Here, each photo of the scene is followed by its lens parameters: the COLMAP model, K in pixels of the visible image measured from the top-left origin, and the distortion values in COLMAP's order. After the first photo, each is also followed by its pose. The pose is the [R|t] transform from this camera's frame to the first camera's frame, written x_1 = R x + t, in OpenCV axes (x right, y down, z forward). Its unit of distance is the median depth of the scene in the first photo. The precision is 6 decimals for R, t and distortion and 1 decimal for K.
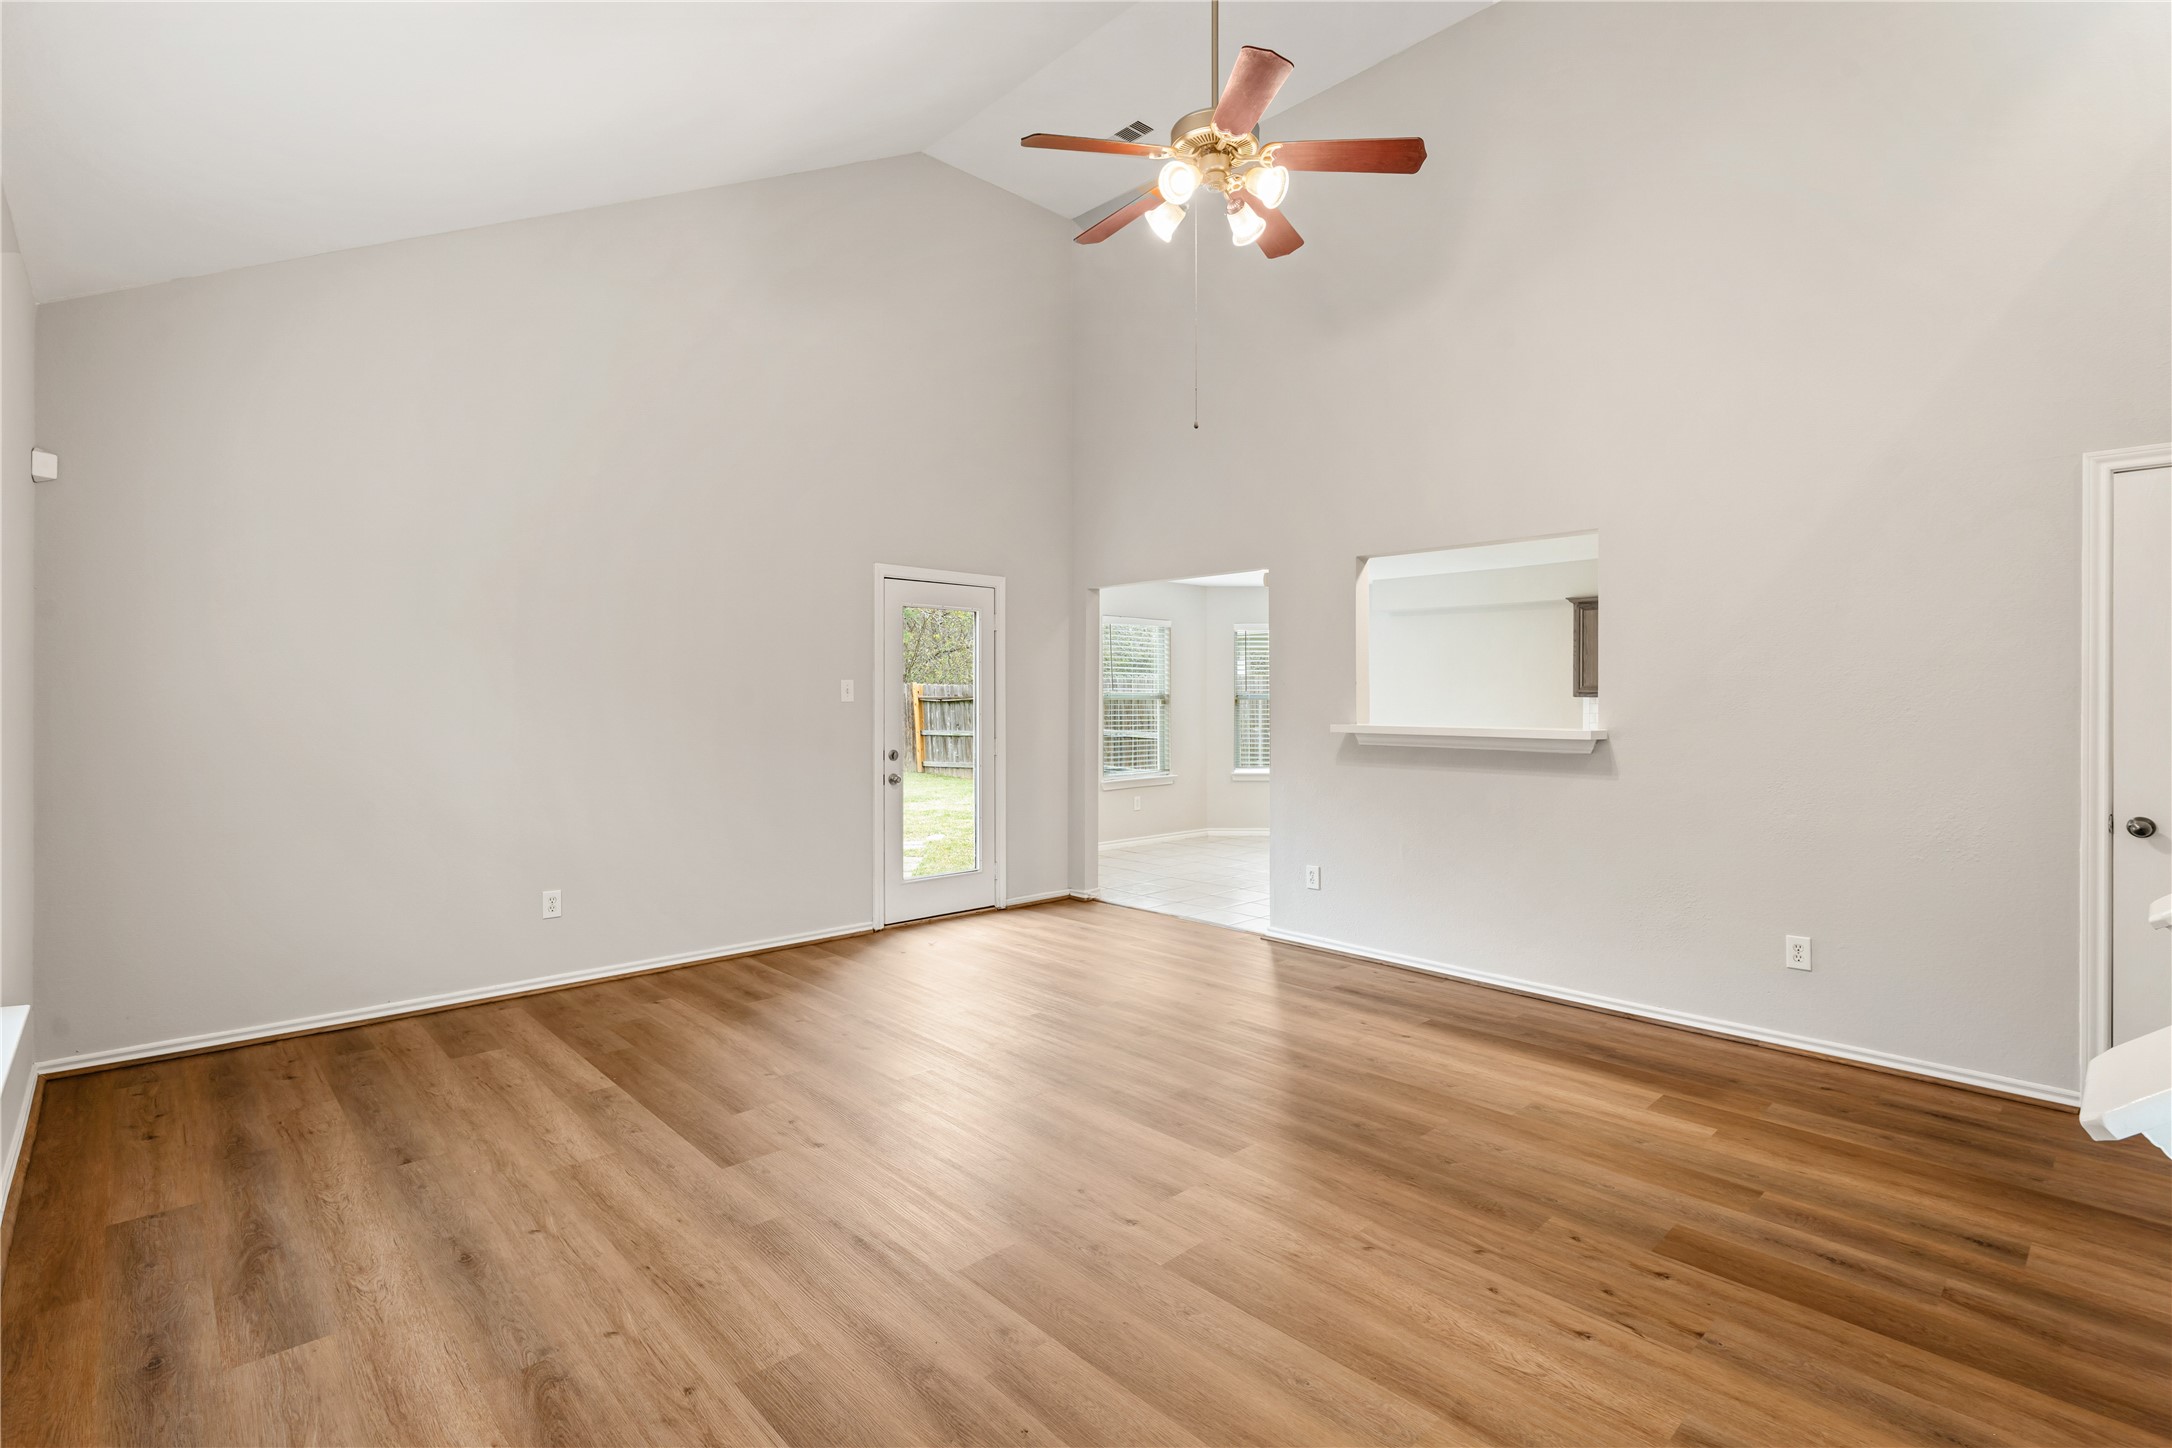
lens RADIAL K [[1016.3, 0, 1086.2], [0, 1016.3, 701.6], [0, 0, 1]] dist [-0.002639, -0.000297]
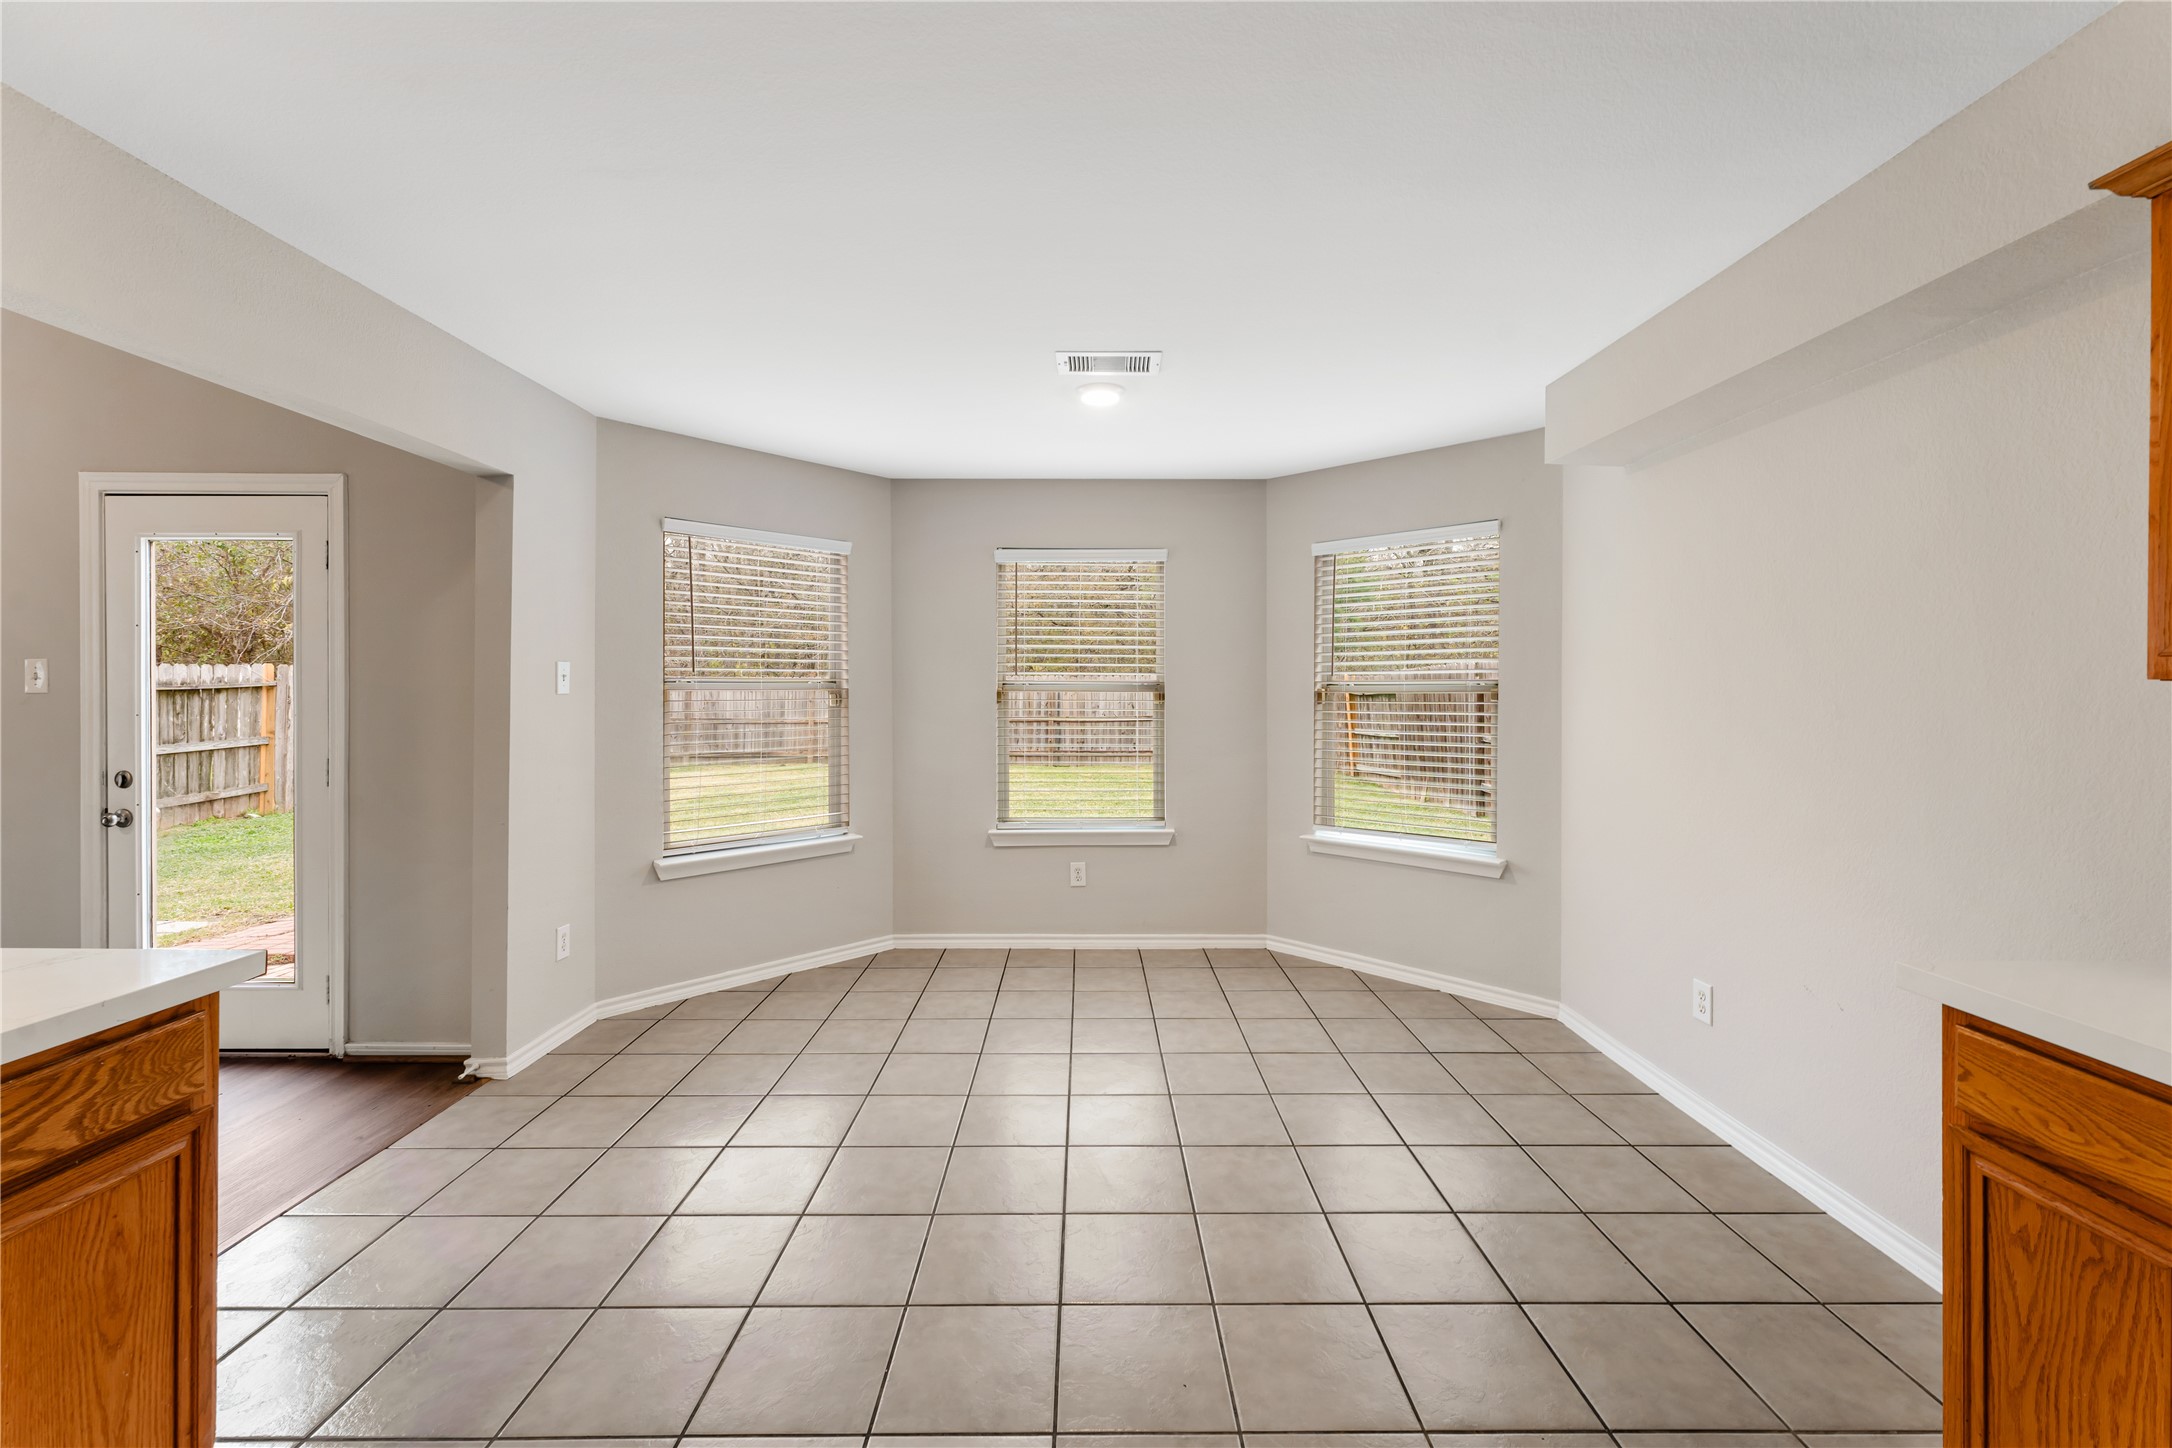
lens RADIAL K [[876.5, 0, 1092.2], [0, 876.5, 681.0], [0, 0, 1]] dist [0.000440, 0.000221]
pose [[0.735215, -0.006127, -0.677806, 1.090031], [-0.004117, 0.999900, -0.013504, -0.004125], [0.677822, 0.012719, 0.735116, 1.797657]]
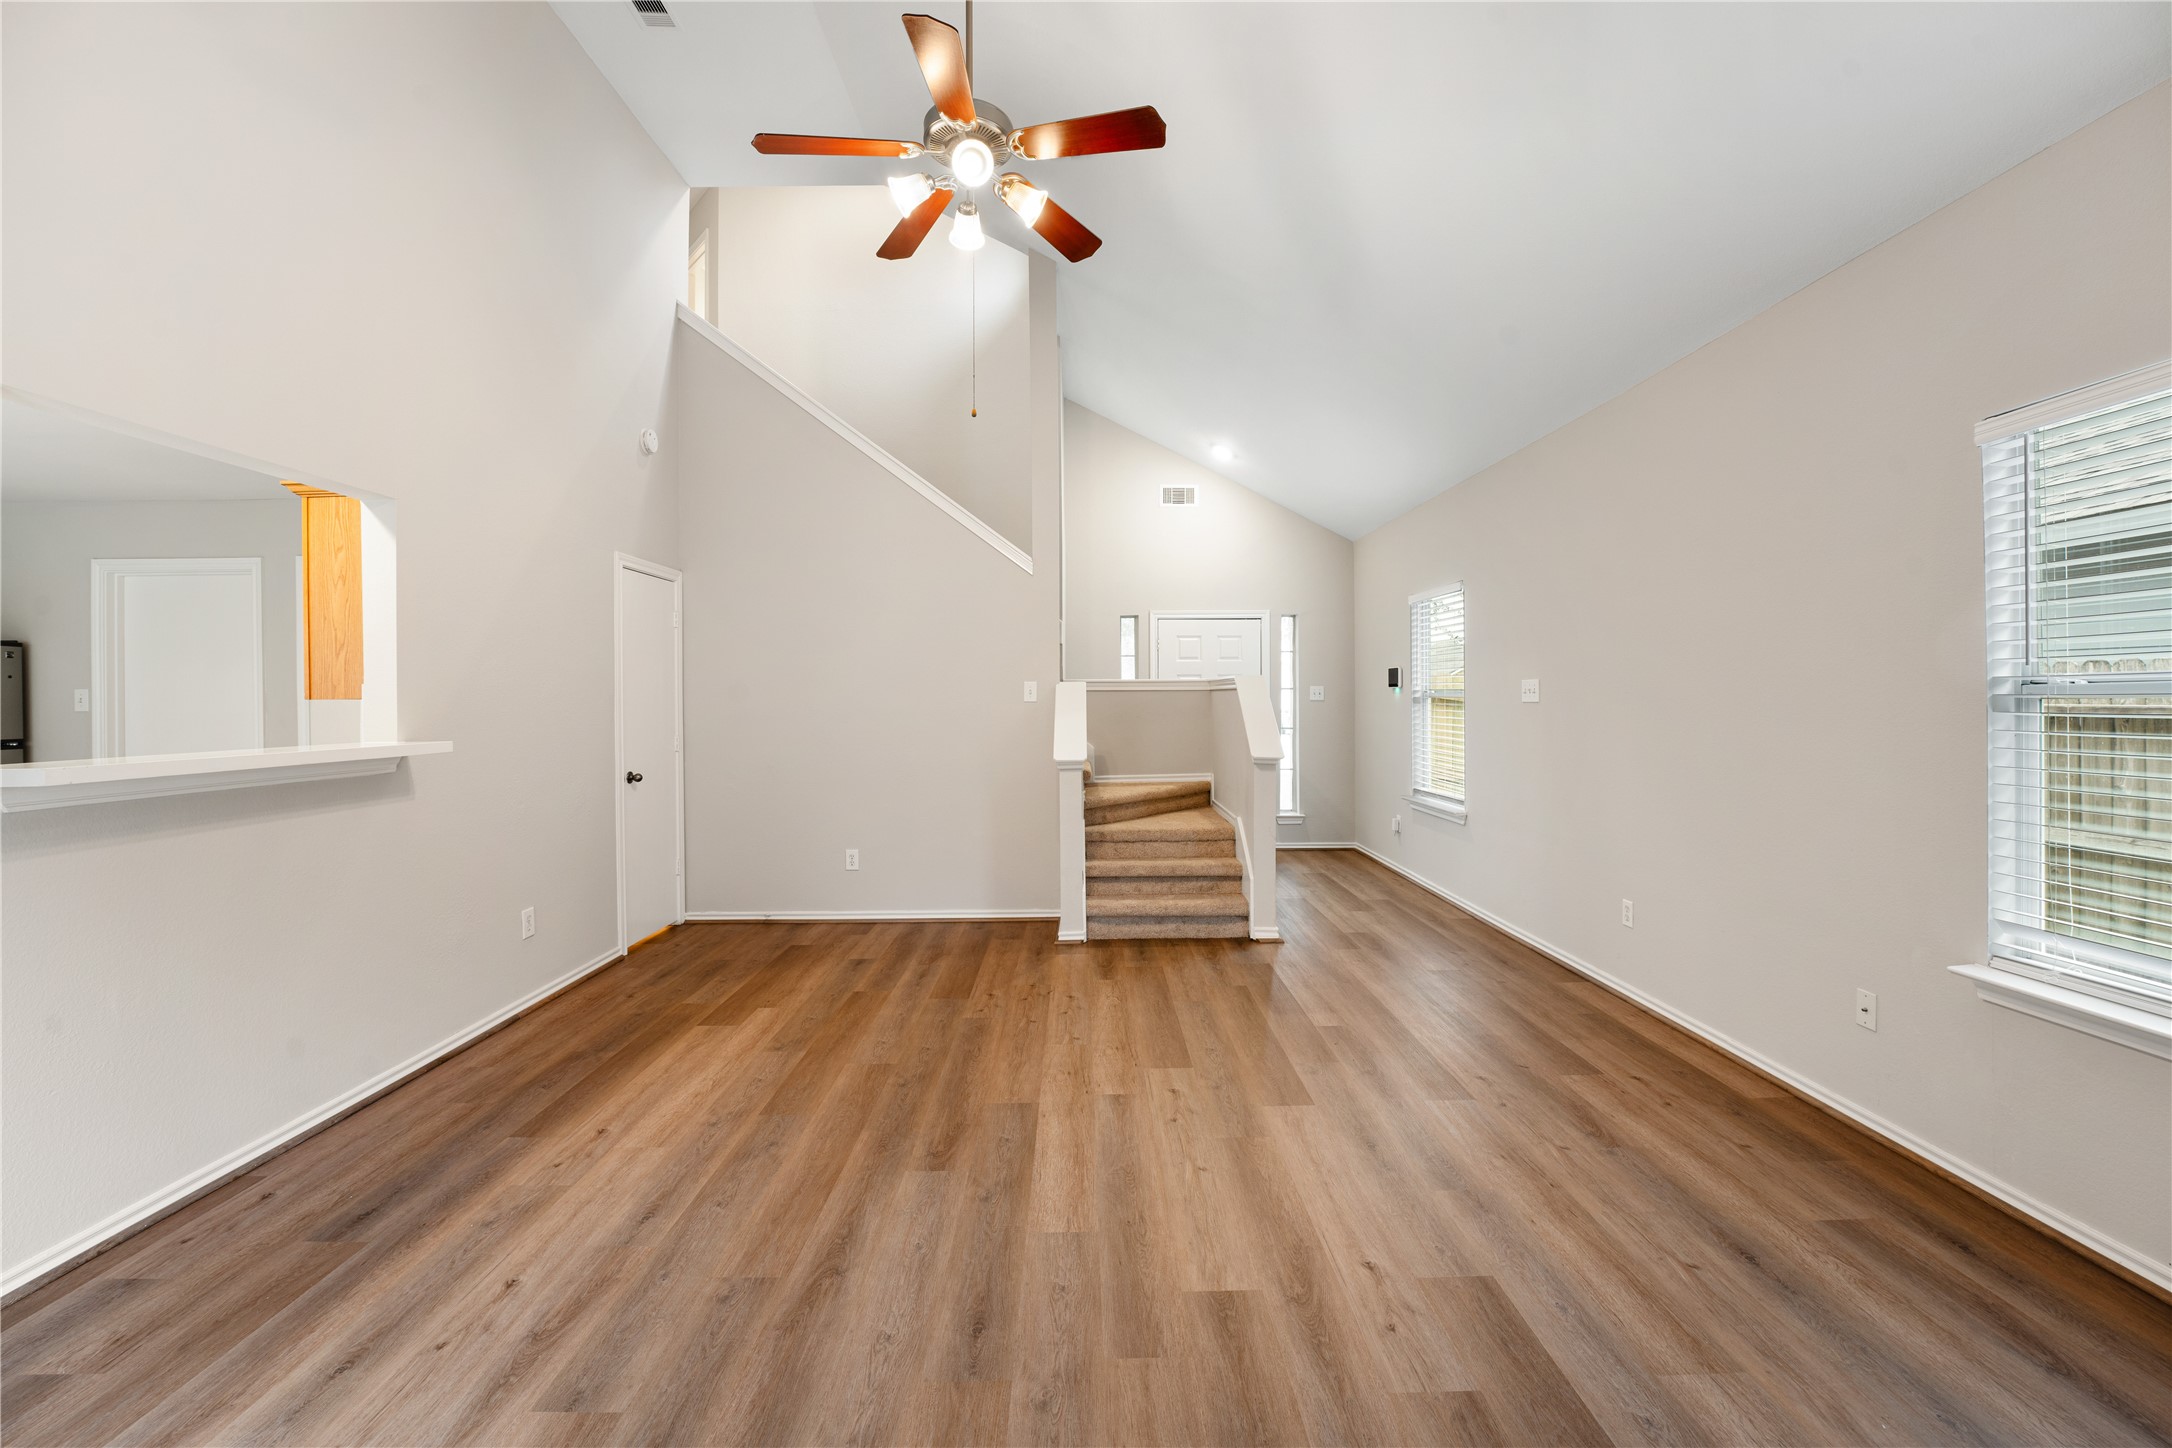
lens RADIAL K [[889.6, 0, 1088.7], [0, 889.6, 688.7], [0, 0, 1]] dist [-0.021549, 0.000059]
pose [[-0.738248, 0.011354, 0.674433, -0.522547], [0.007956, 0.999935, -0.008124, -0.008213], [-0.674482, -0.000632, -0.738291, 1.515227]]
